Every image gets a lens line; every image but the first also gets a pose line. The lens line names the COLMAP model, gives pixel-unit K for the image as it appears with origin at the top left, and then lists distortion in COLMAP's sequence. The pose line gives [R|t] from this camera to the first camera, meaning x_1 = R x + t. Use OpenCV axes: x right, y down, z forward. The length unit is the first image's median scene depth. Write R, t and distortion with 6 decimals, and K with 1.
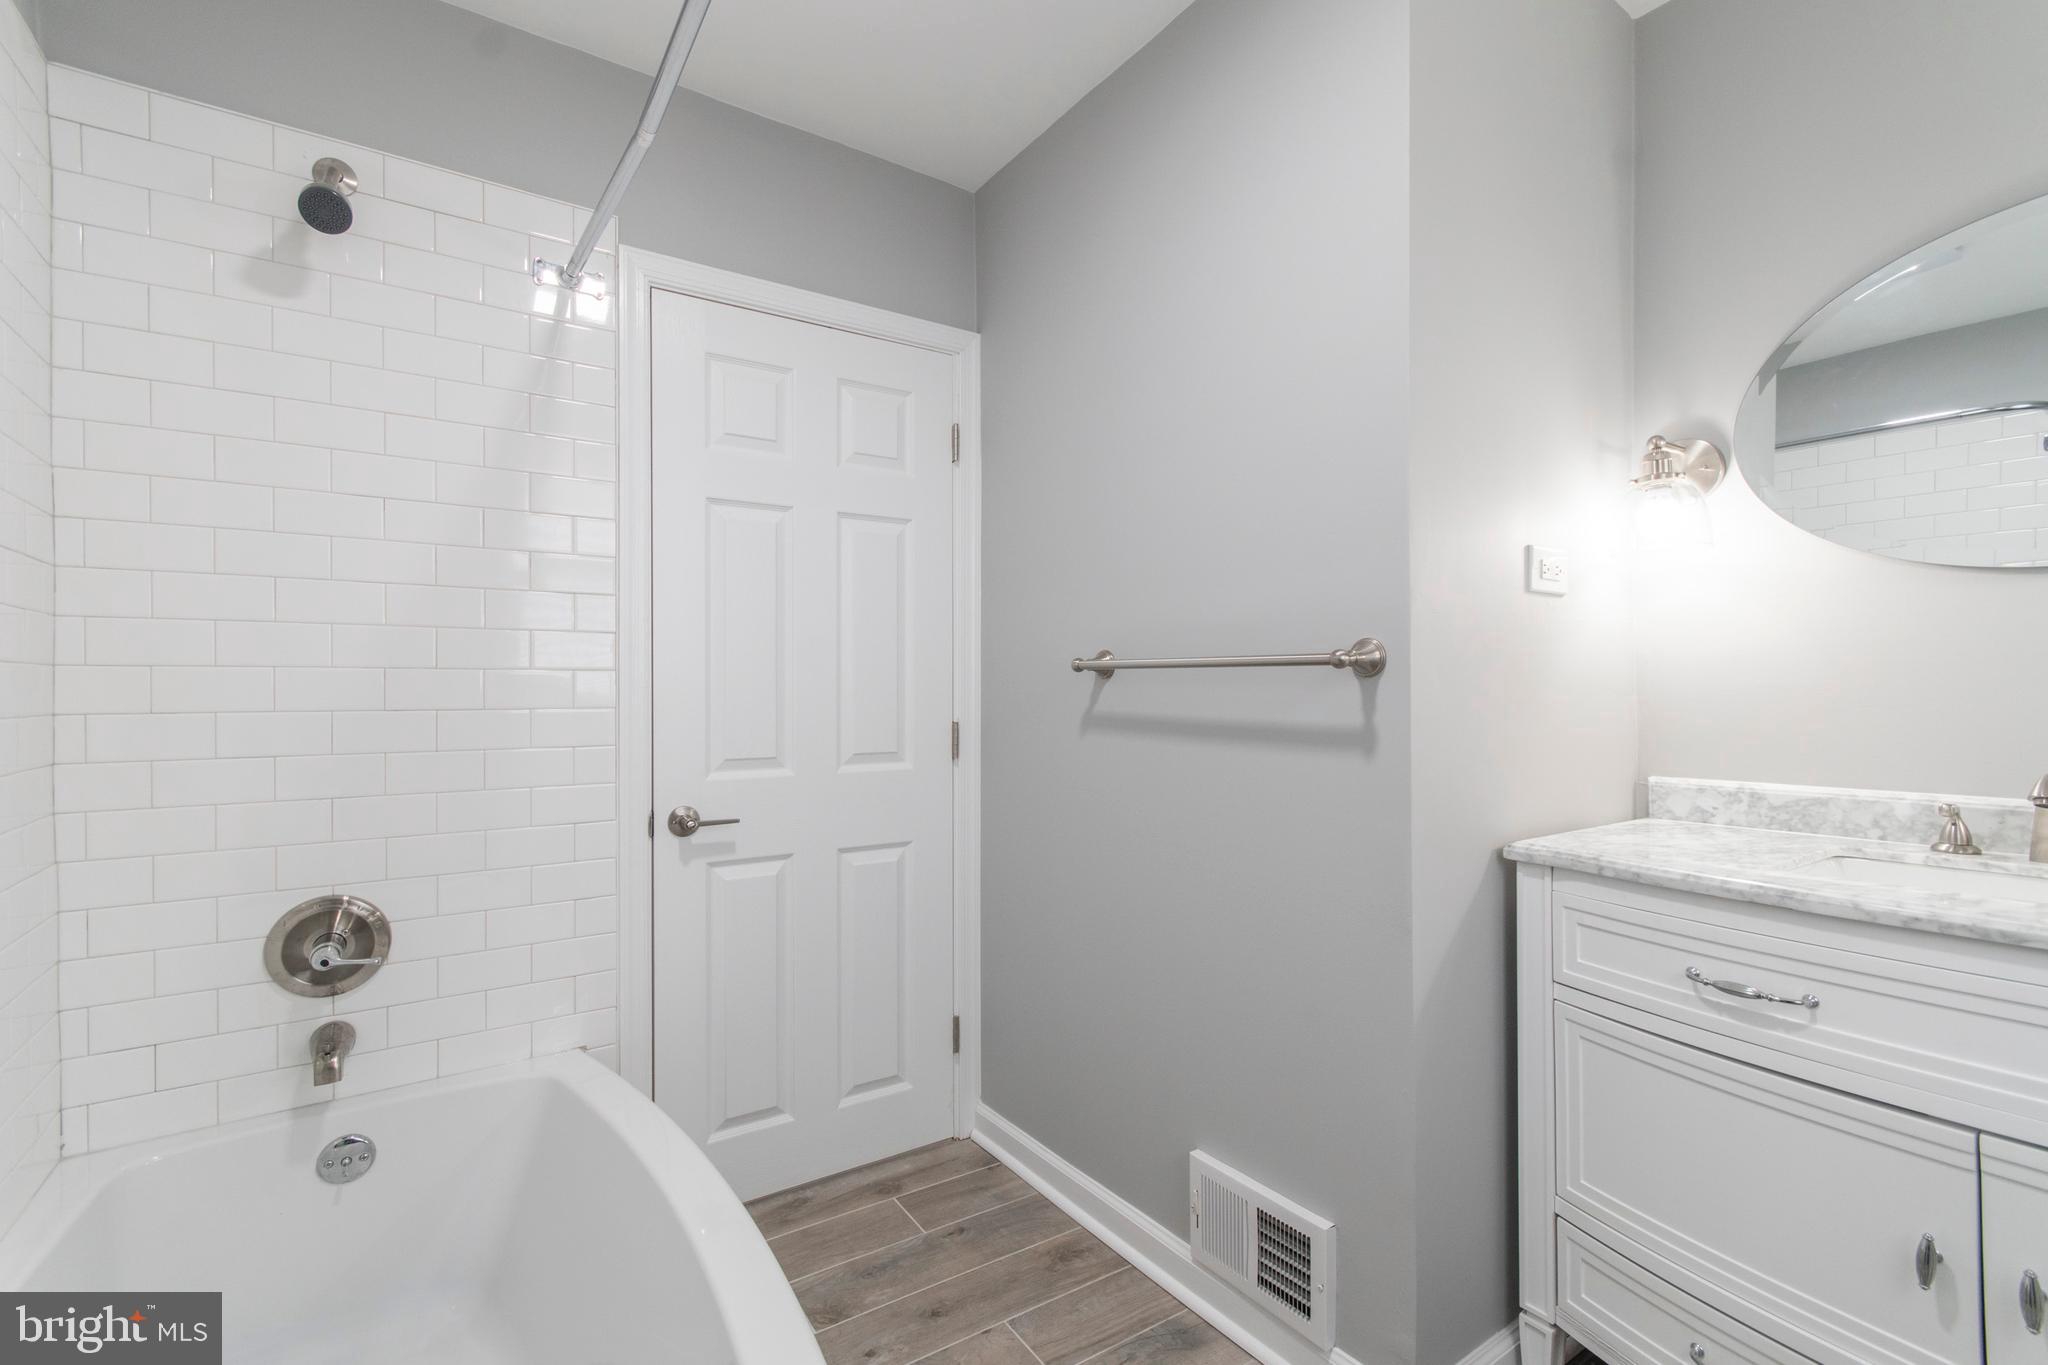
lens RADIAL K [[917.5, 0, 1020.6], [0, 917.5, 691.8], [0, 0, 1]] dist [0.010415, -0.003370]
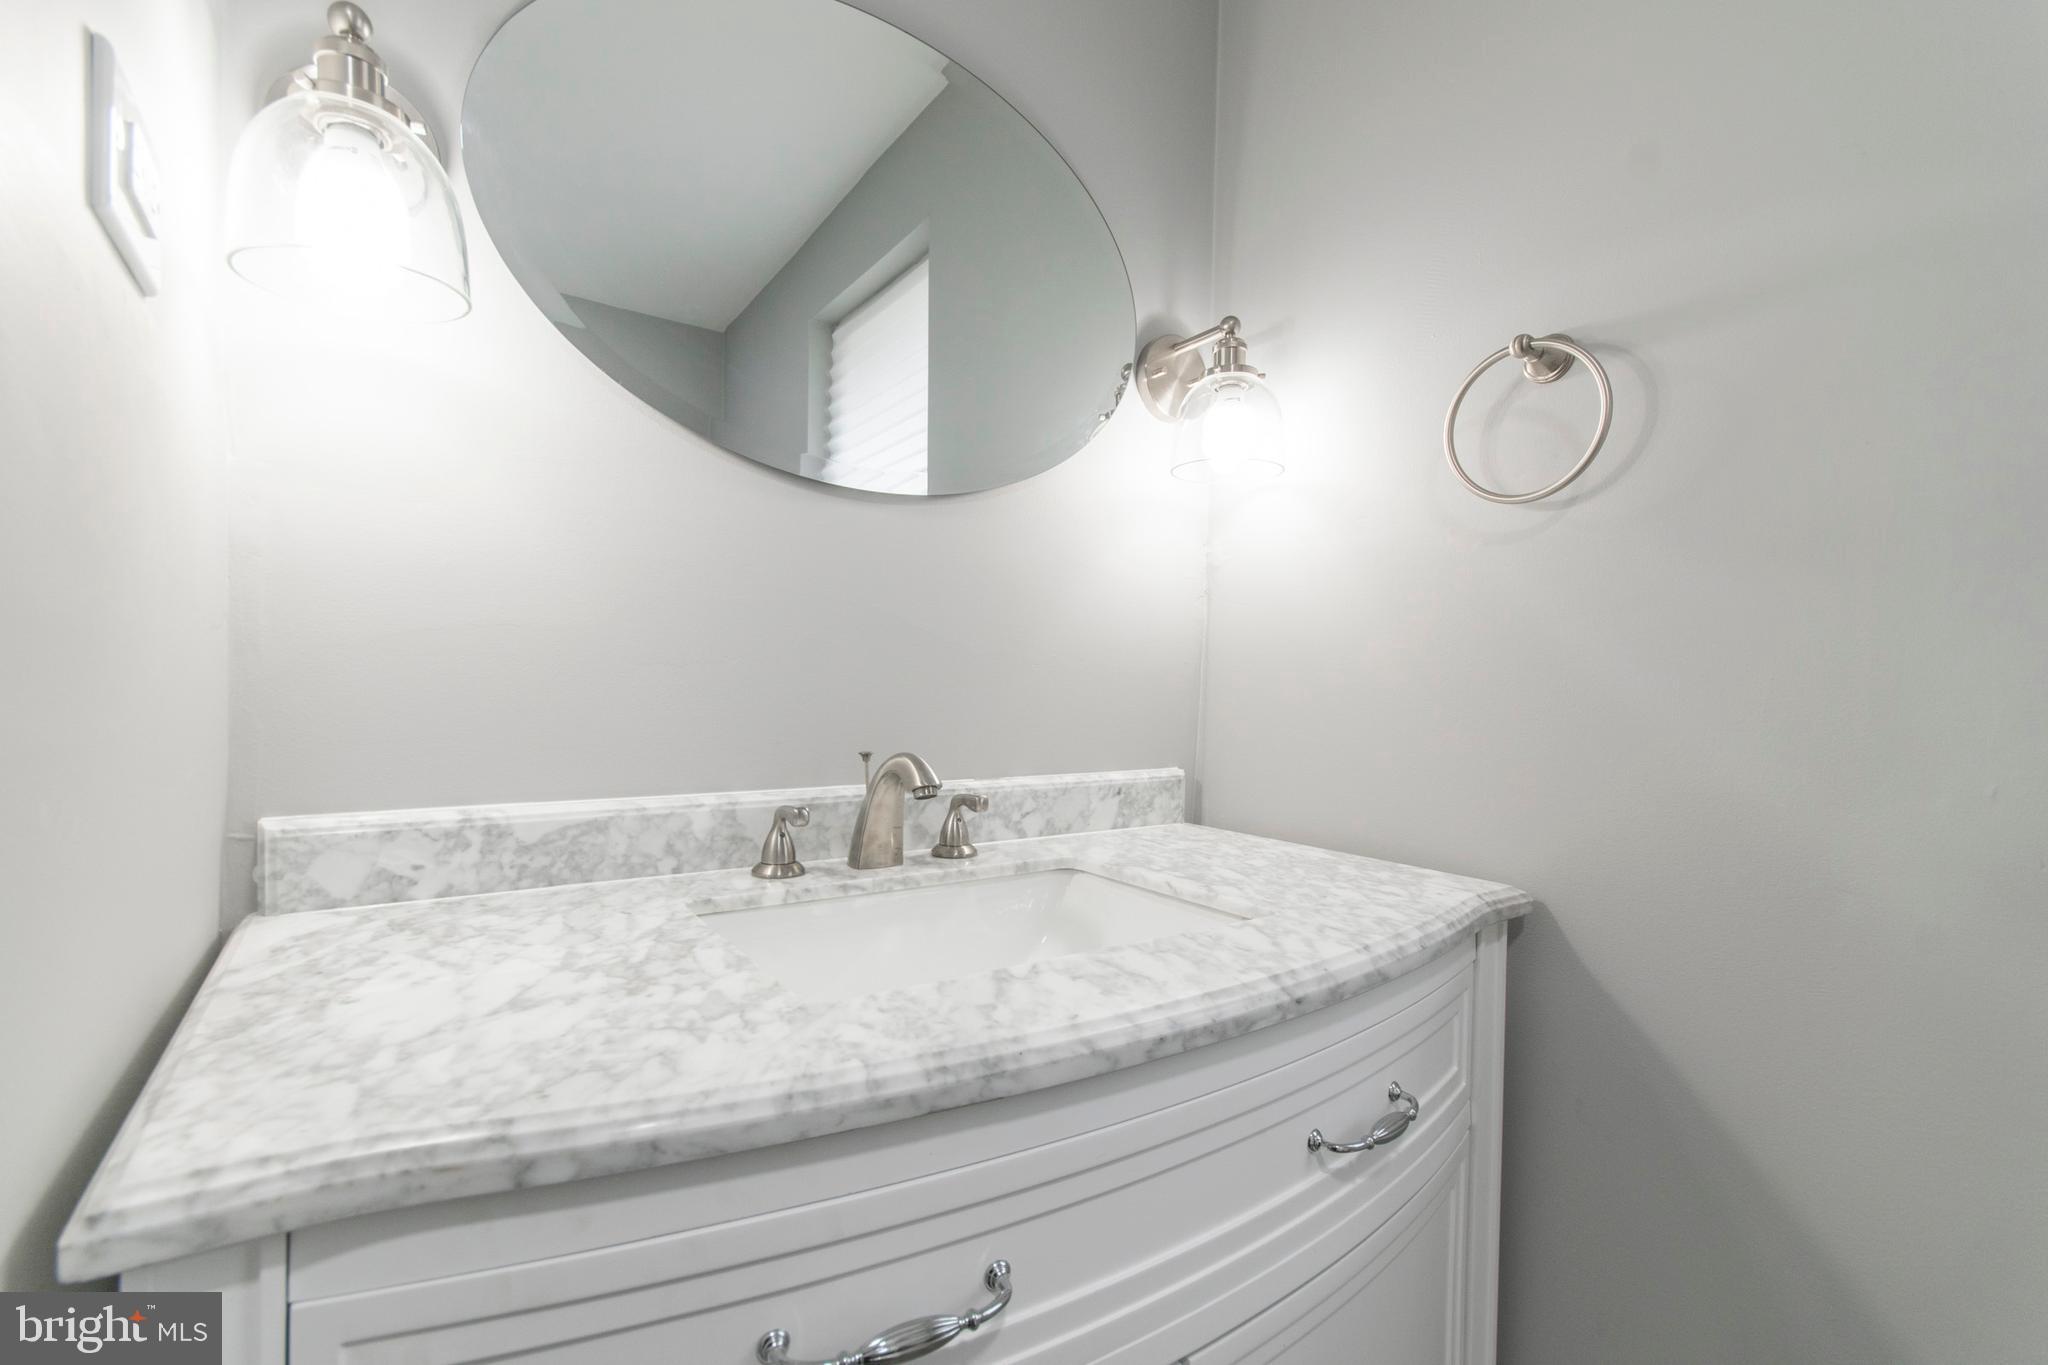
lens RADIAL K [[917.5, 0, 1017.1], [0, 917.5, 691.9], [0, 0, 1]] dist [0.010415, -0.003370]
pose [[-0.004656, -0.006405, 0.999969, 0.280043], [-0.023936, 0.999694, 0.006292, 0.023960], [-0.999703, -0.023906, -0.004808, 0.727787]]
